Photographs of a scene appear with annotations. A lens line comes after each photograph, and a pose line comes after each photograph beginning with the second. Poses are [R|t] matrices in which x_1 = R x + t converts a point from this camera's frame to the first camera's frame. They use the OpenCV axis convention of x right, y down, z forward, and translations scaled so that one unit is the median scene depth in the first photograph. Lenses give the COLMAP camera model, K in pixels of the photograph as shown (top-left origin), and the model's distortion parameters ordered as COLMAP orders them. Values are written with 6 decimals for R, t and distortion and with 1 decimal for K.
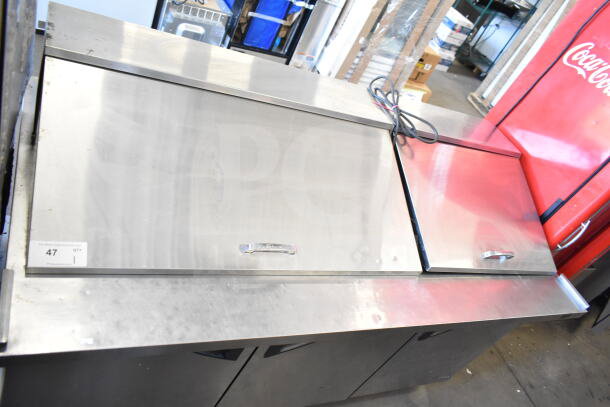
lens RADIAL K [[475.7, 0, 304.5], [0, 475.7, 202.9], [0, 0, 1]] dist [-0.011866, -0.009749]
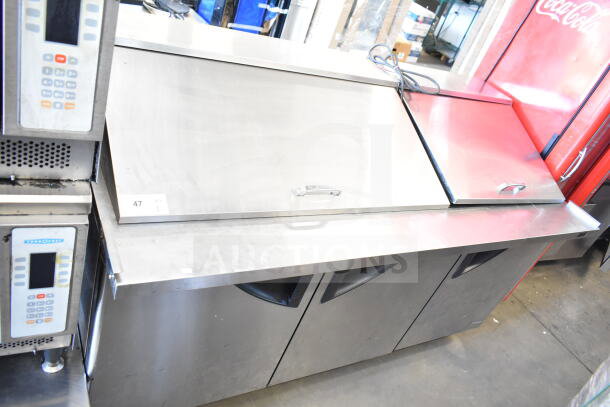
lens RADIAL K [[475.7, 0, 304.9], [0, 475.7, 202.4], [0, 0, 1]] dist [-0.011866, -0.009749]
pose [[0.987700, -0.152163, 0.036000, -0.068396], [0.153494, 0.987432, -0.037640, 0.074444], [-0.029820, 0.042703, 0.998643, -0.044741]]
